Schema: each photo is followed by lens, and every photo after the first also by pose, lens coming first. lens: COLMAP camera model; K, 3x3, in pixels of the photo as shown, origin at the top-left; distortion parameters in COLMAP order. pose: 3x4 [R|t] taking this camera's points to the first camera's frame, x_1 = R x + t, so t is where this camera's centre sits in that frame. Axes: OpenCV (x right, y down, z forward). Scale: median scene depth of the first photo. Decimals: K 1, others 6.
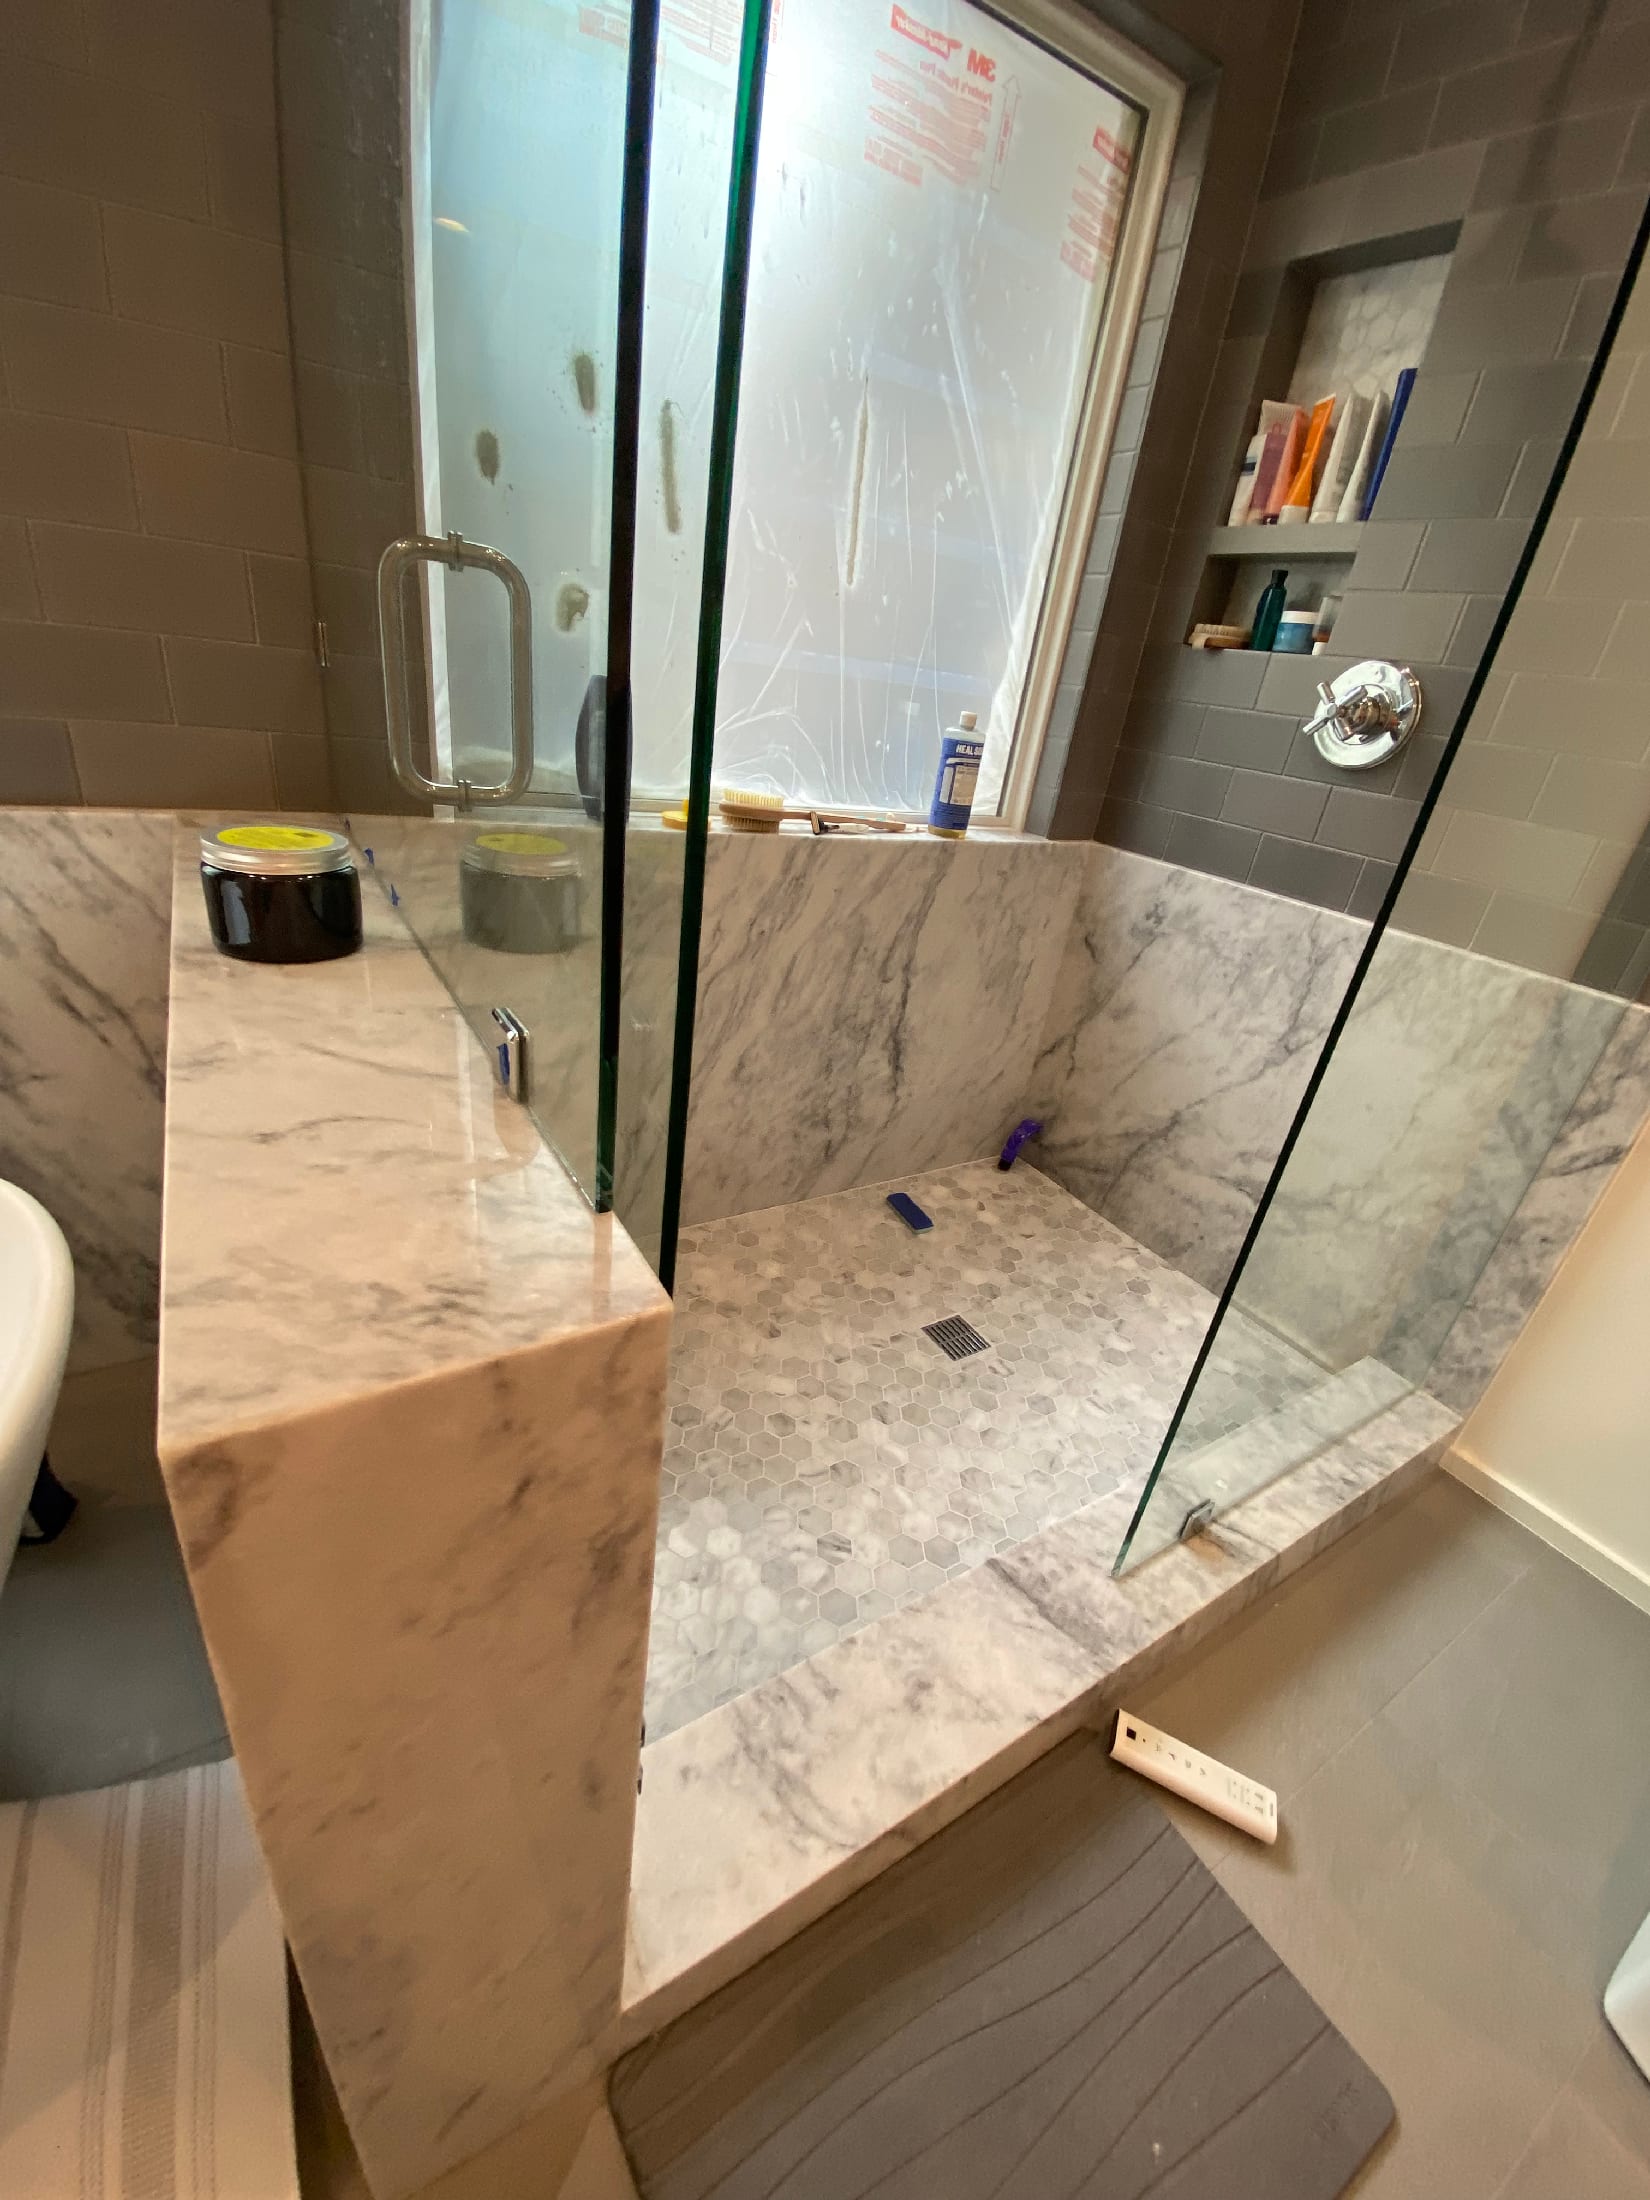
lens RADIAL K [[869.2, 0, 825.0], [0, 869.2, 1100.0], [0, 0, 1]] dist [0.000907, -0.019093]
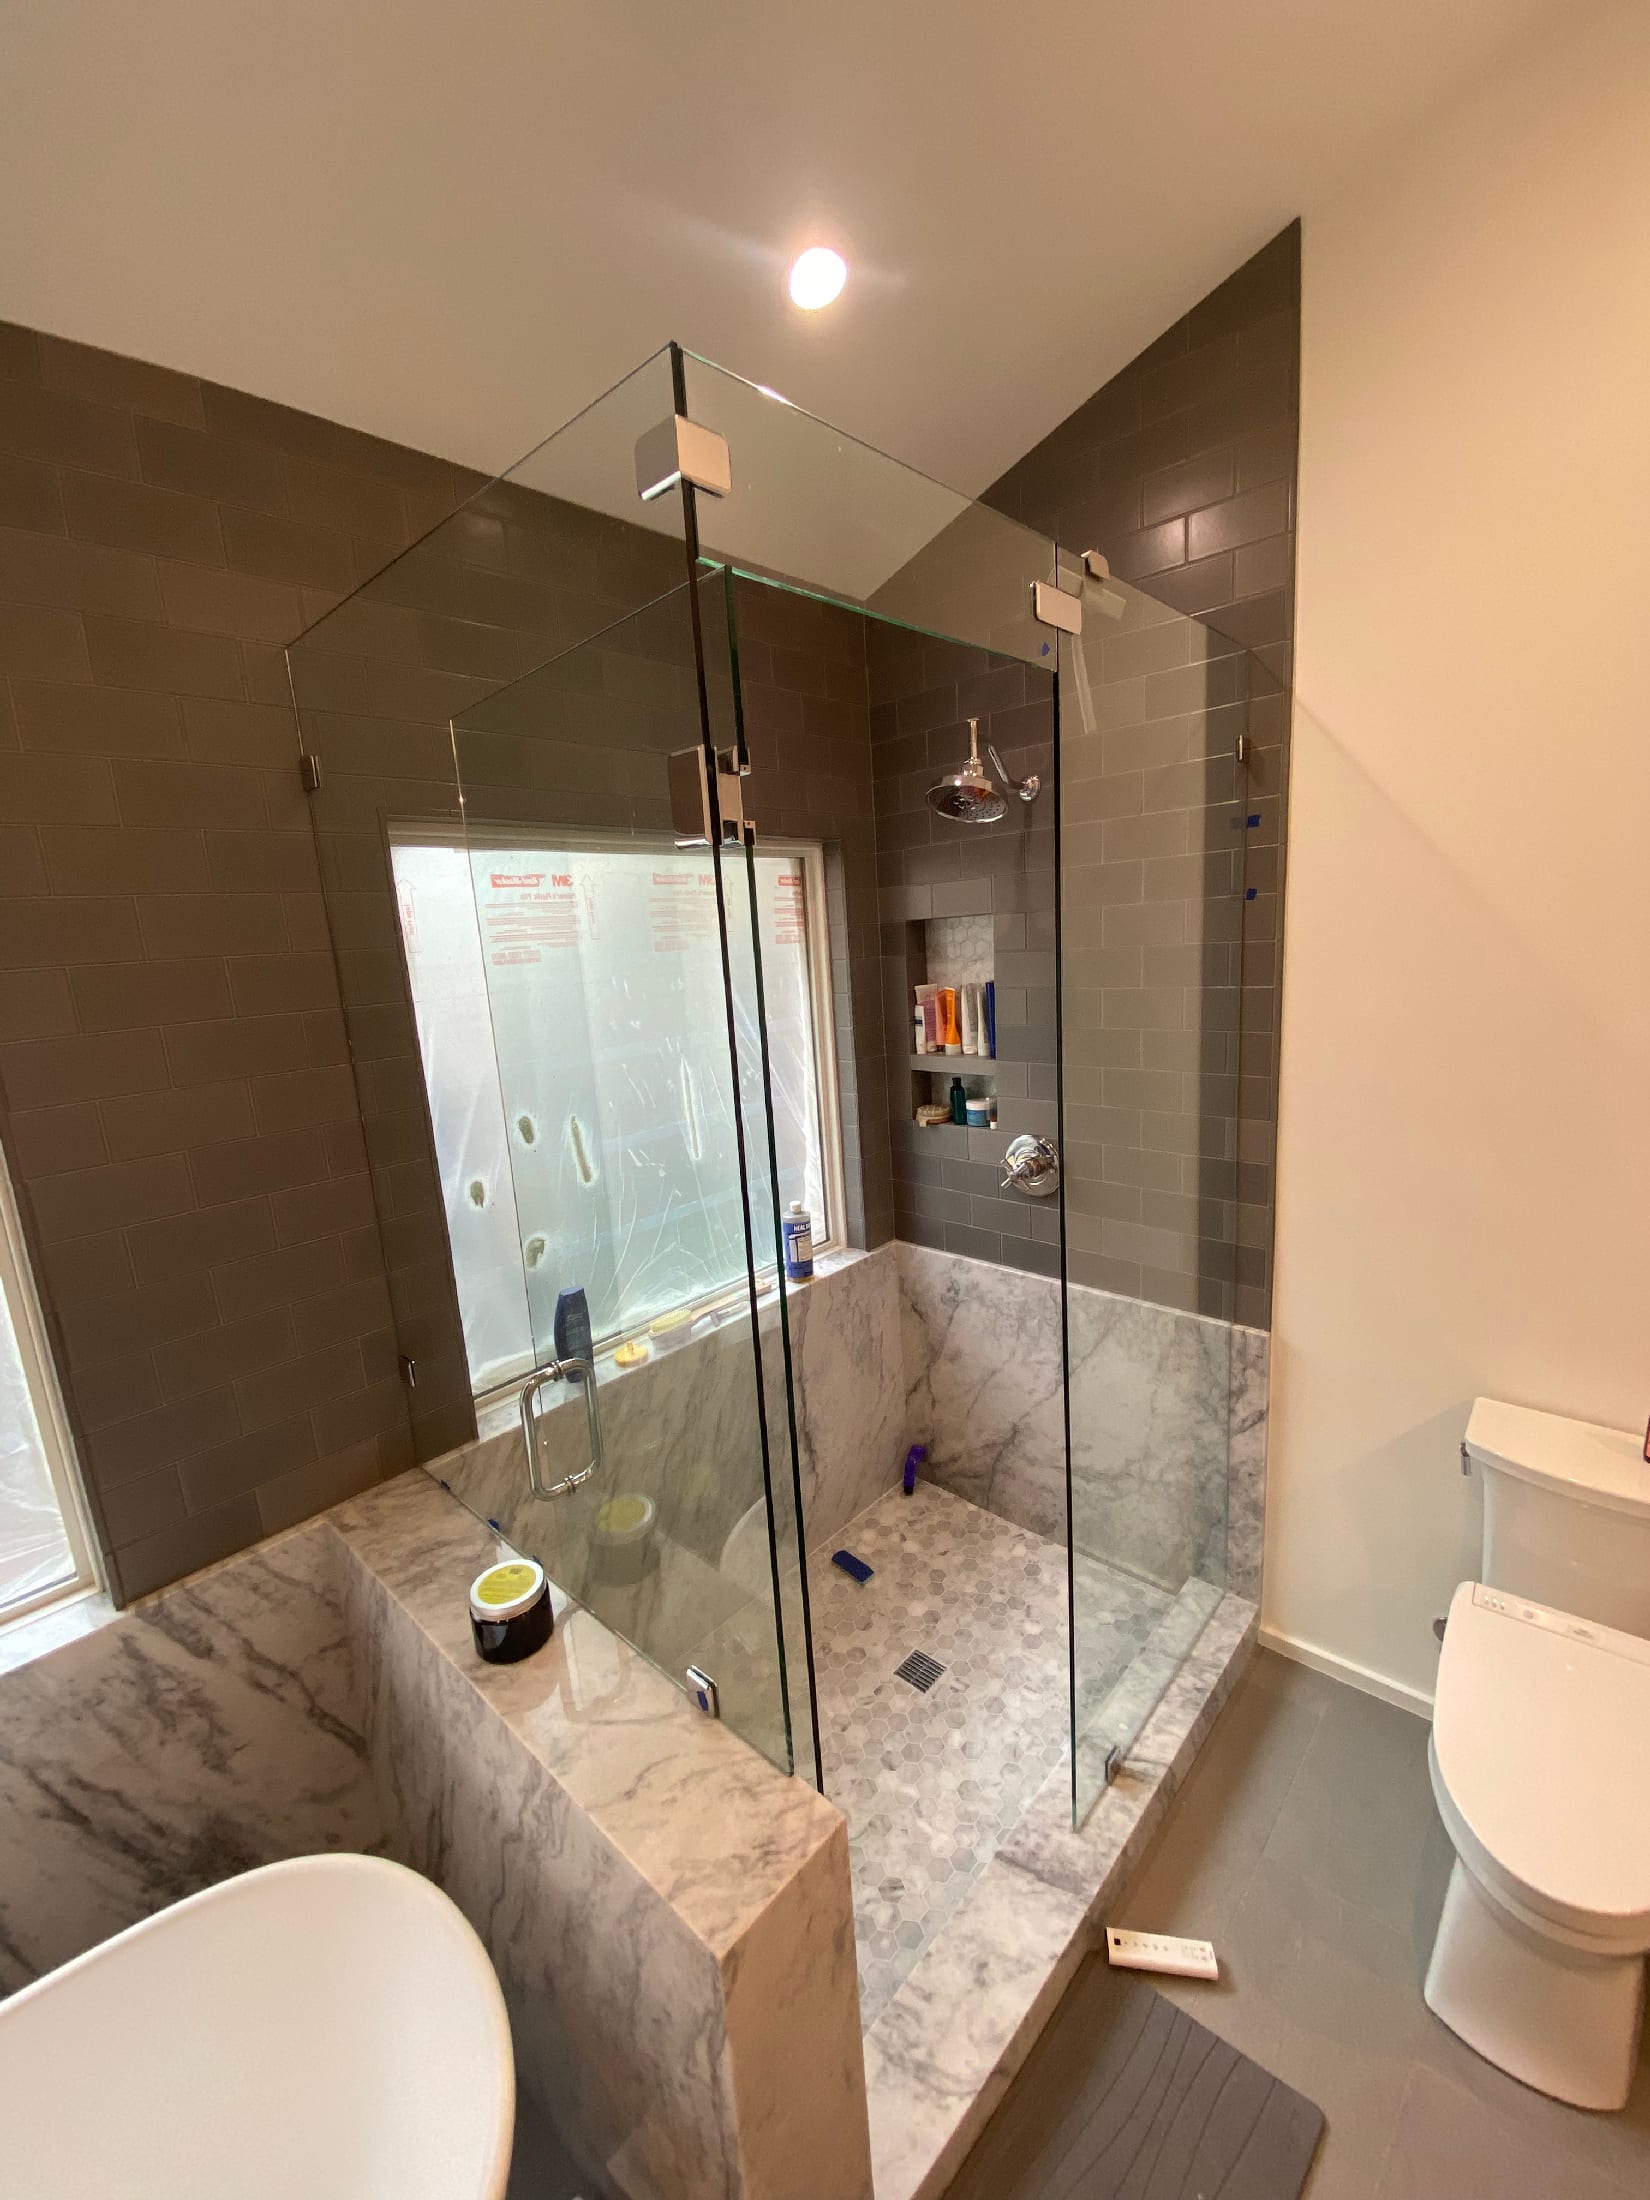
lens RADIAL K [[885.2, 0, 819.8], [0, 885.2, 1062.4], [0, 0, 1]] dist [-0.001872, -0.013437]
pose [[0.946310, -0.237684, 0.219096, -0.069071], [0.289312, 0.925080, -0.246020, -0.301588], [-0.144206, 0.296198, 0.944178, -0.526835]]
